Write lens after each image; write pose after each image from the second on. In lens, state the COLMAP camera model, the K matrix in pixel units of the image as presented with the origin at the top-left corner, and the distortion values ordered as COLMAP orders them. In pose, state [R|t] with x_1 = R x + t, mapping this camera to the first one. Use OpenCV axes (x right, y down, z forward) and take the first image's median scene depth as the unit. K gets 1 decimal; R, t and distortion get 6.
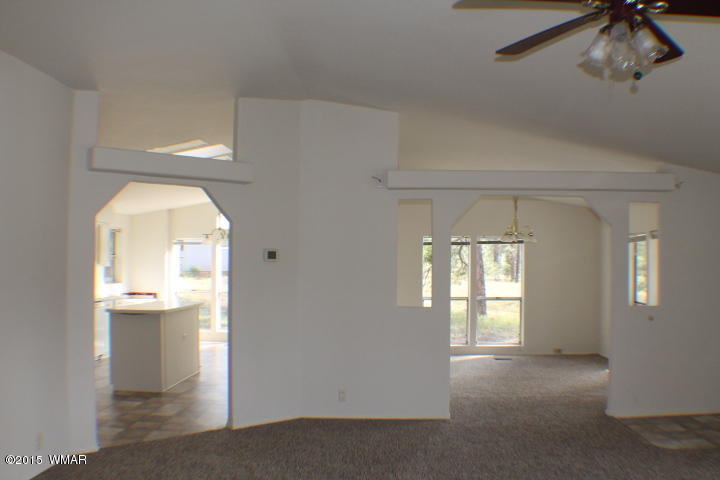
lens RADIAL K [[624.6, 0, 360.0], [0, 624.6, 240.0], [0, 0, 1]] dist [-0.192779, 0.018289]
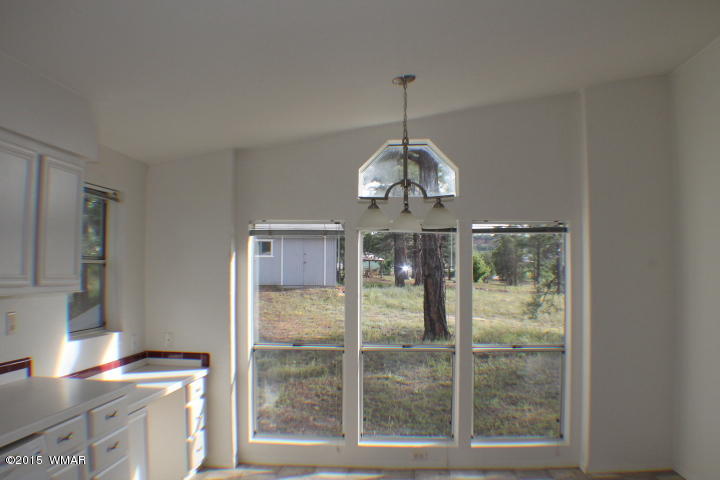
lens RADIAL K [[624.6, 0, 360.0], [0, 624.6, 240.0], [0, 0, 1]] dist [-0.192779, 0.018289]
pose [[0.999838, -0.001306, -0.017952, -0.225470], [0.001003, 0.999857, -0.016867, 0.017598], [0.017971, 0.016846, 0.999697, 0.592724]]
